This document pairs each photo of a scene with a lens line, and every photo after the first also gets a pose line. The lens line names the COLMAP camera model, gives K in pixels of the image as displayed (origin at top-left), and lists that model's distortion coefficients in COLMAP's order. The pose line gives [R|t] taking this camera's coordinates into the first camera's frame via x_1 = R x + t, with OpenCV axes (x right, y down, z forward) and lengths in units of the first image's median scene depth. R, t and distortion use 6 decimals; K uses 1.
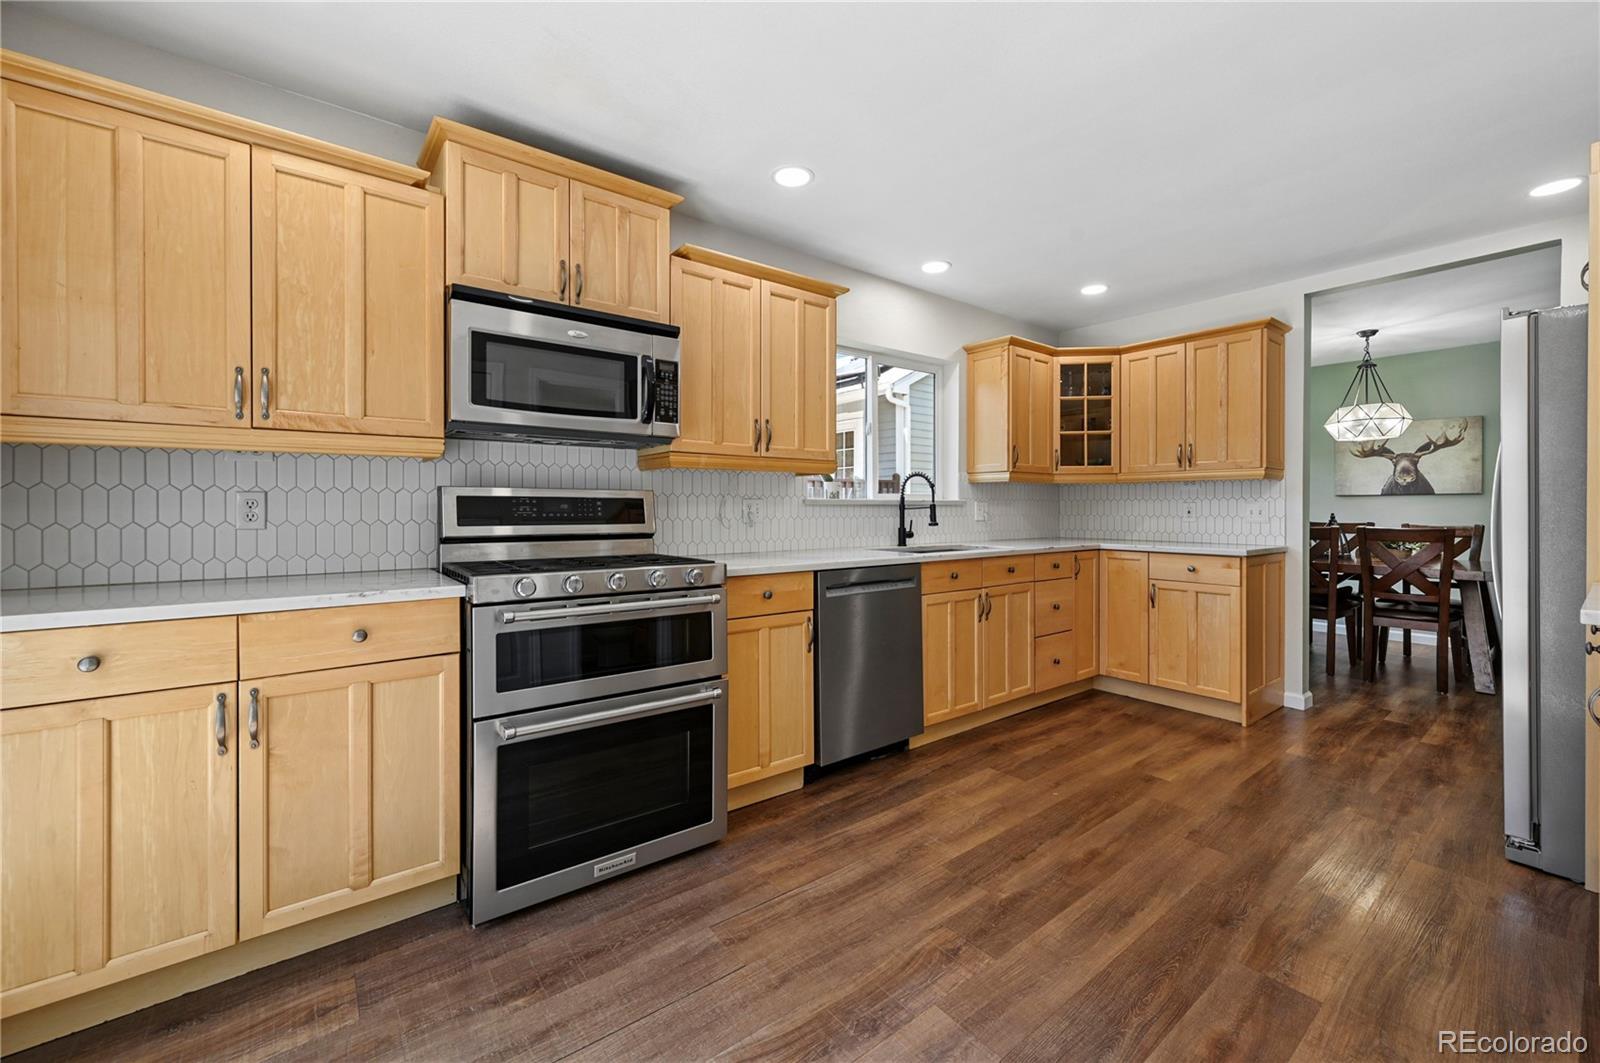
lens RADIAL K [[637.5, 0, 812.6], [0, 637.5, 514.6], [0, 0, 1]] dist [-0.003333, 0.000521]
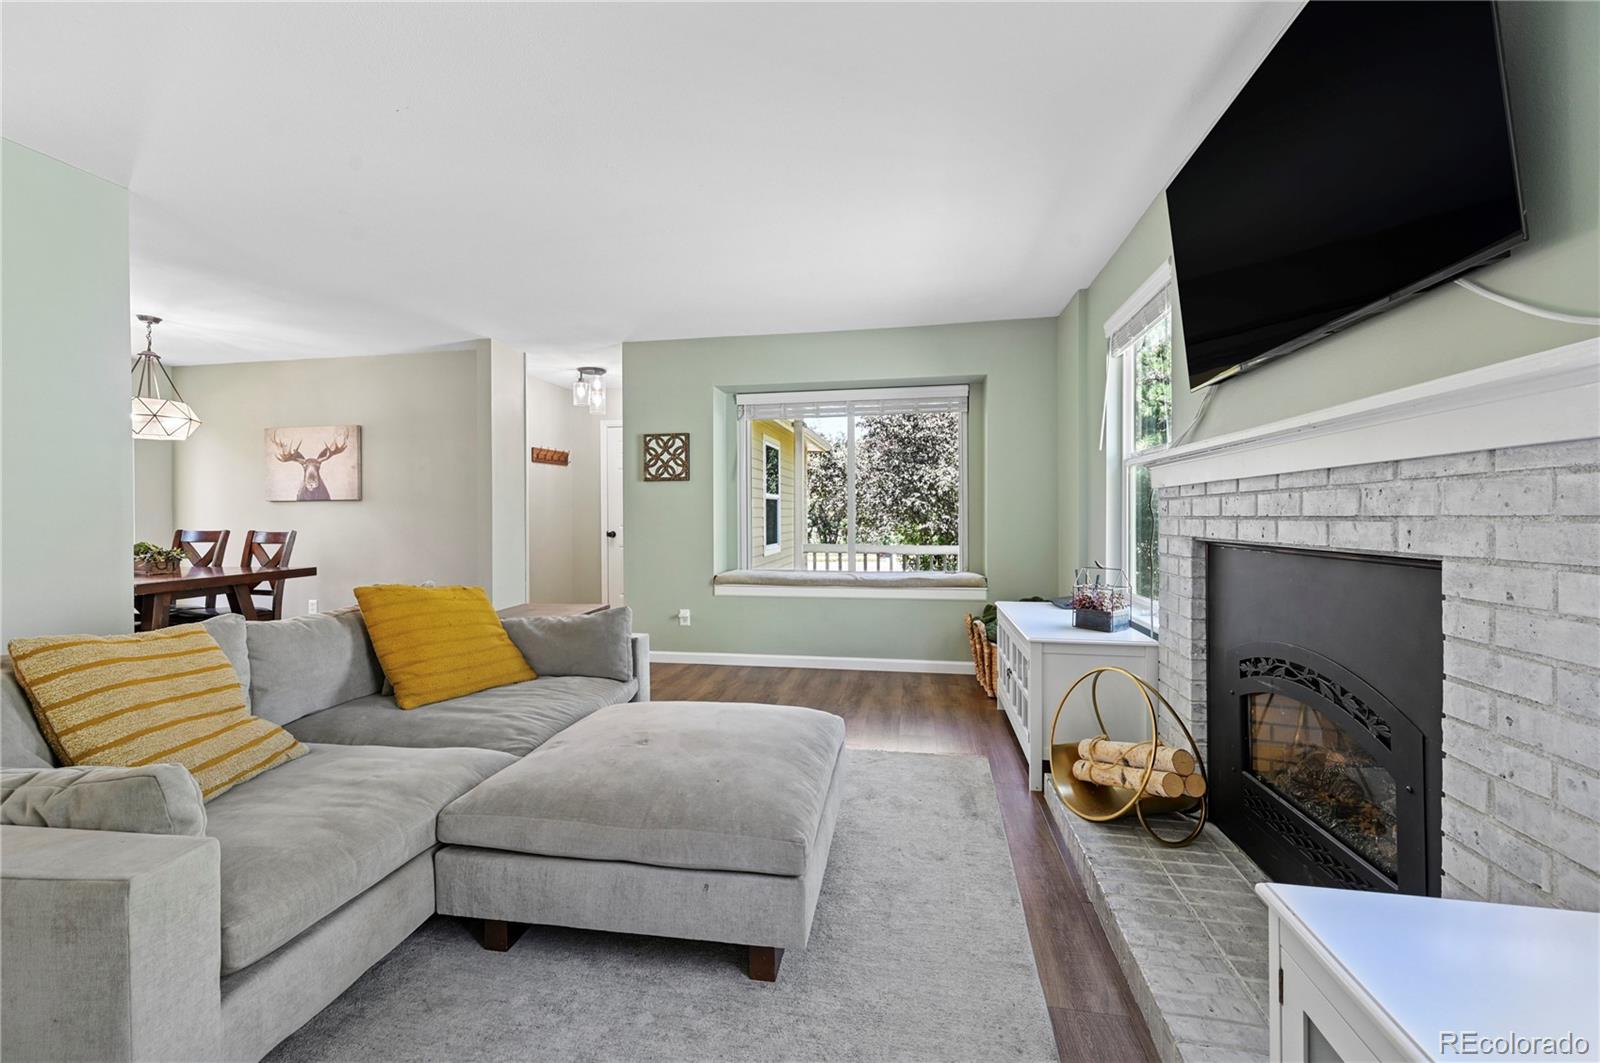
lens RADIAL K [[637.5, 0, 803.5], [0, 637.5, 517.1], [0, 0, 1]] dist [-0.003333, 0.000521]
pose [[0.746832, -0.007910, 0.664966, 1.313280], [0.011406, 0.999935, -0.000917, 0.004391], [-0.664915, 0.008269, 0.746873, -0.358888]]
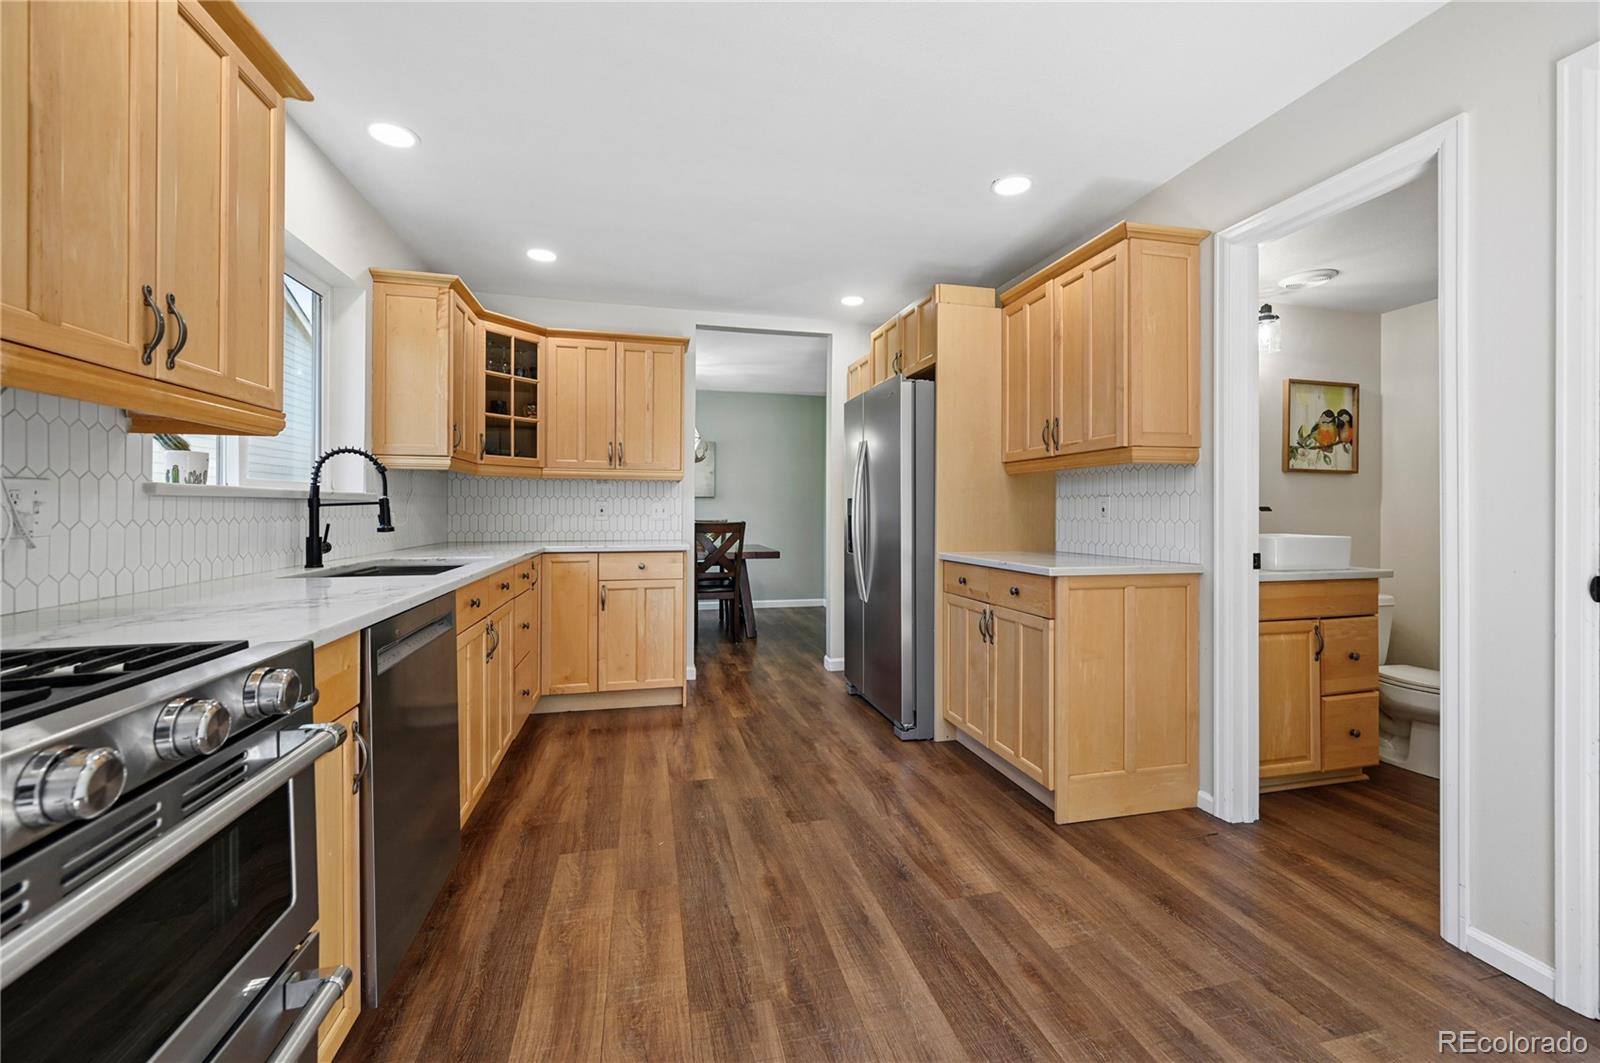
lens RADIAL K [[637.5, 0, 802.6], [0, 637.5, 510.0], [0, 0, 1]] dist [-0.003333, 0.000521]
pose [[0.414026, -0.000396, 0.910265, -0.223129], [0.005497, 0.999983, -0.002066, -0.000939], [-0.910248, 0.005859, 0.414021, 0.344279]]
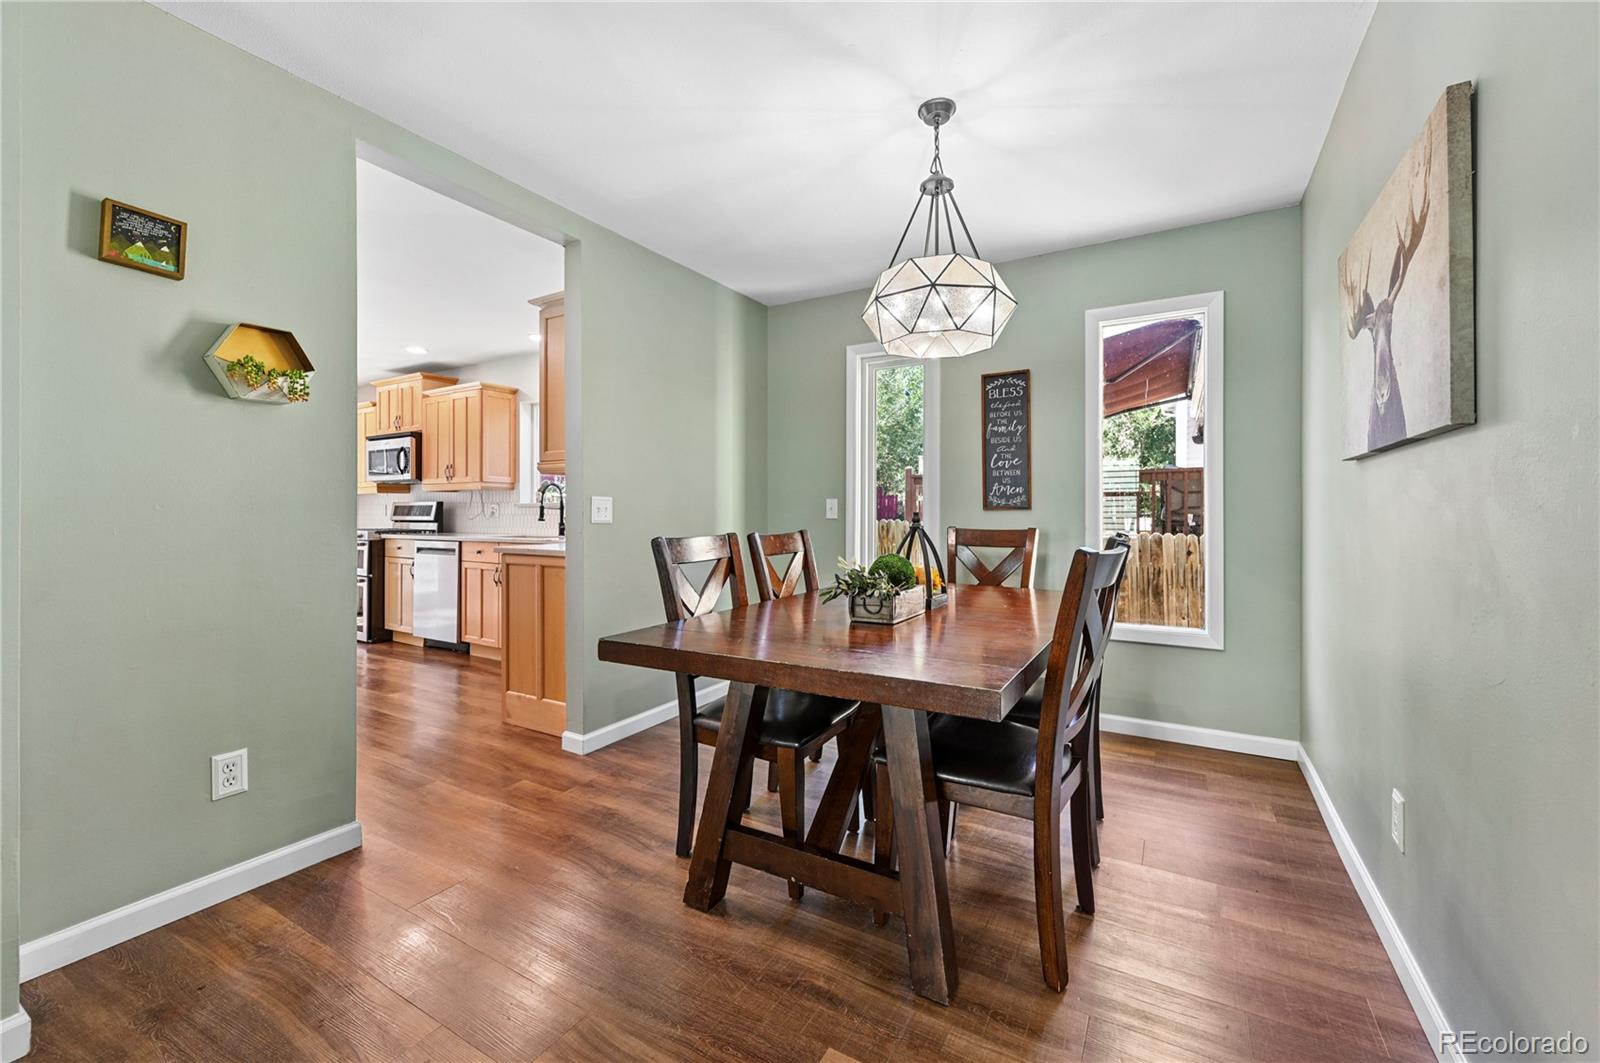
lens RADIAL K [[637.5, 0, 796.7], [0, 637.5, 511.4], [0, 0, 1]] dist [-0.003333, 0.000521]
pose [[0.361527, -0.001486, -0.932361, 1.703481], [-0.007527, 0.999961, -0.004512, -0.001063], [0.932331, 0.008649, 0.361502, 1.016495]]
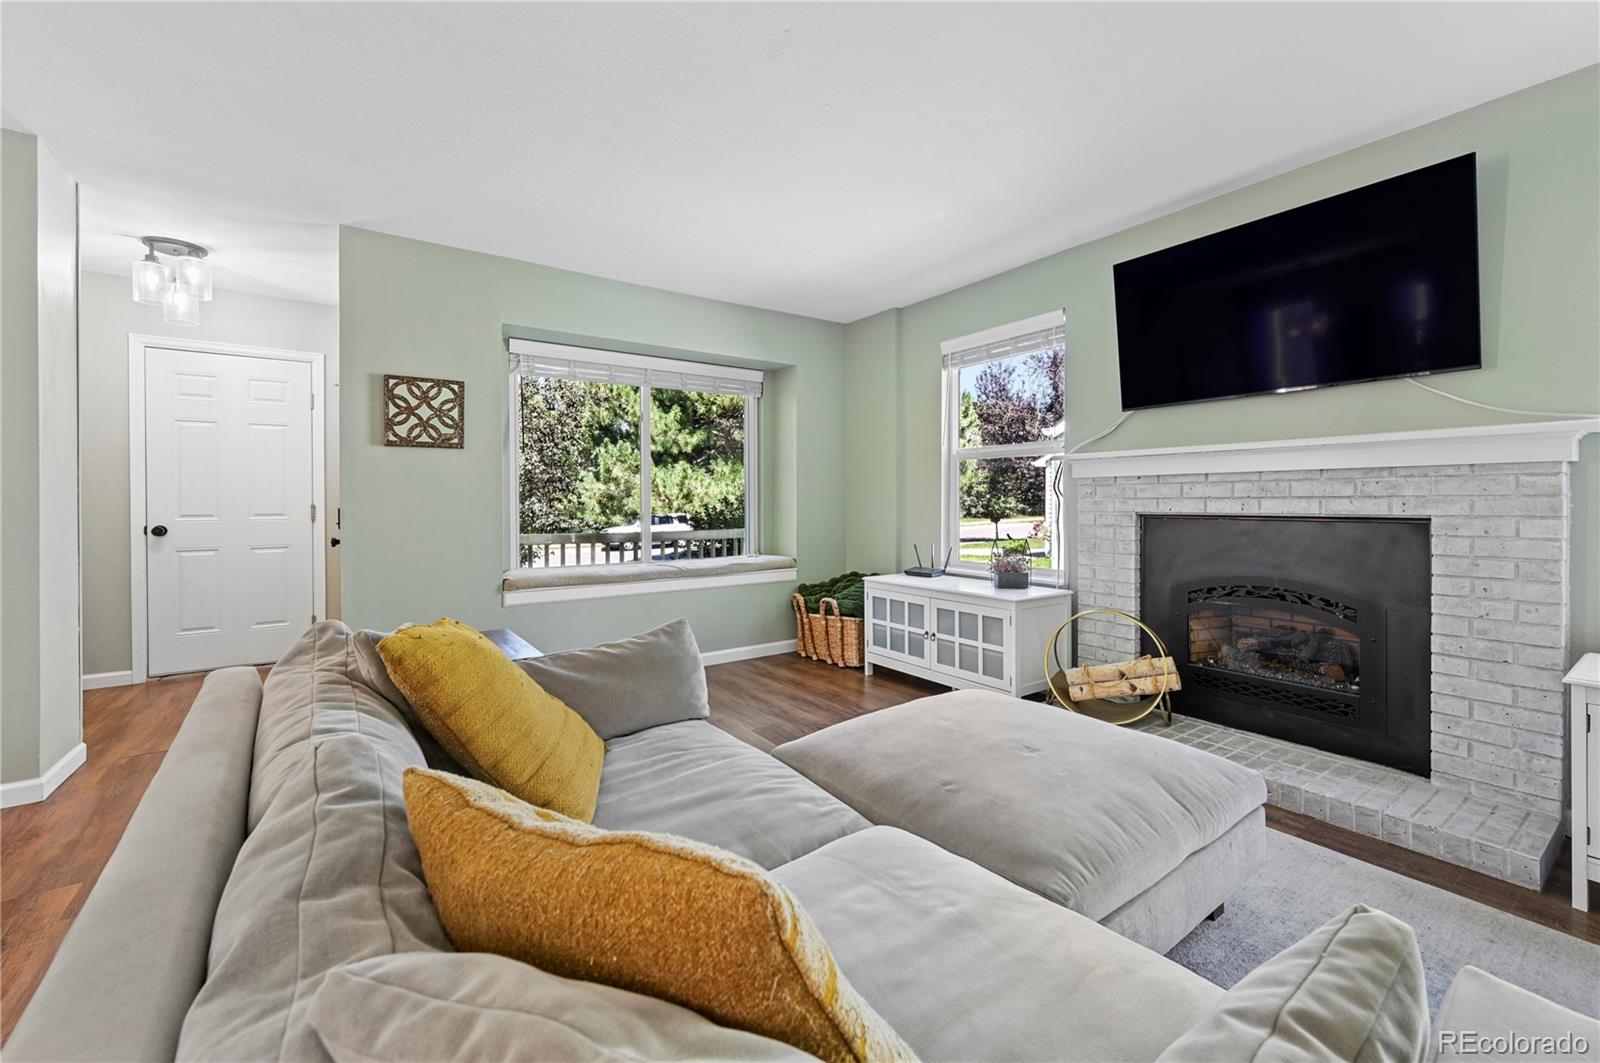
lens RADIAL K [[637.5, 0, 796.0], [0, 637.5, 502.8], [0, 0, 1]] dist [-0.003333, 0.000521]
pose [[0.050550, -0.004404, 0.998712, 1.095943], [0.009686, 0.999945, 0.003919, 0.005639], [-0.998675, 0.009475, 0.050590, 0.261108]]
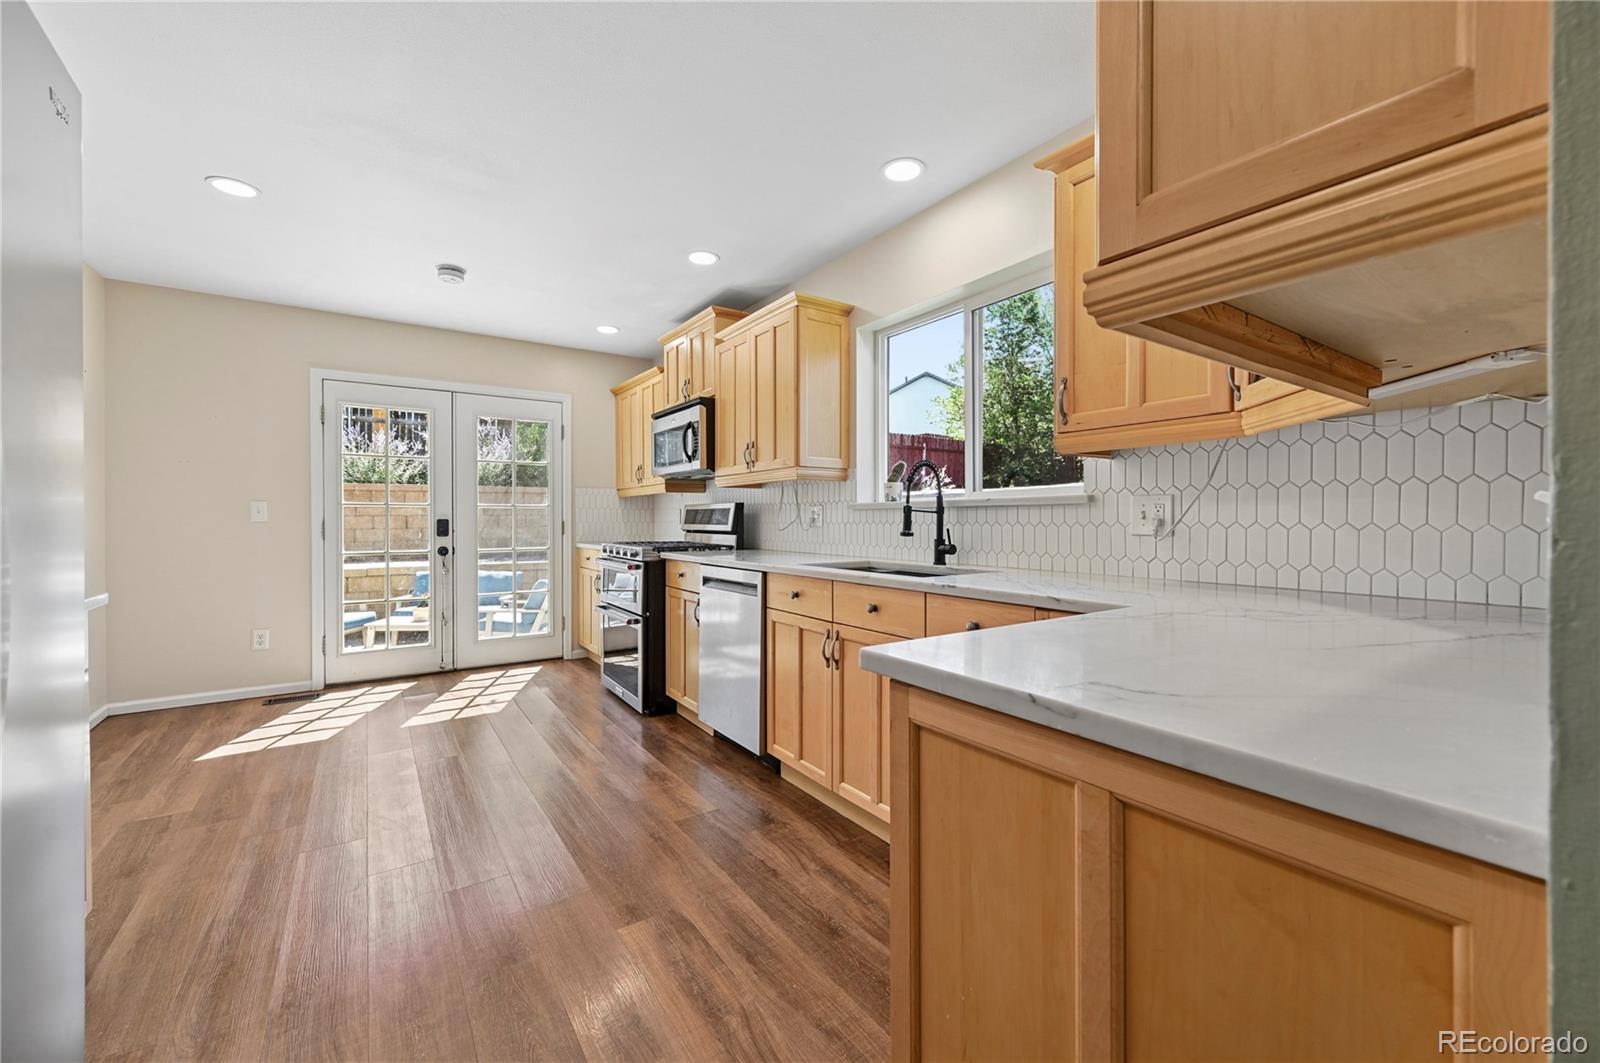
lens RADIAL K [[637.5, 0, 803.9], [0, 637.5, 523.0], [0, 0, 1]] dist [-0.003333, 0.000521]
pose [[-0.064129, 0.008634, -0.997904, 0.904621], [-0.007234, 0.999932, 0.009116, -0.002699], [0.997915, 0.007803, -0.064062, 0.930728]]
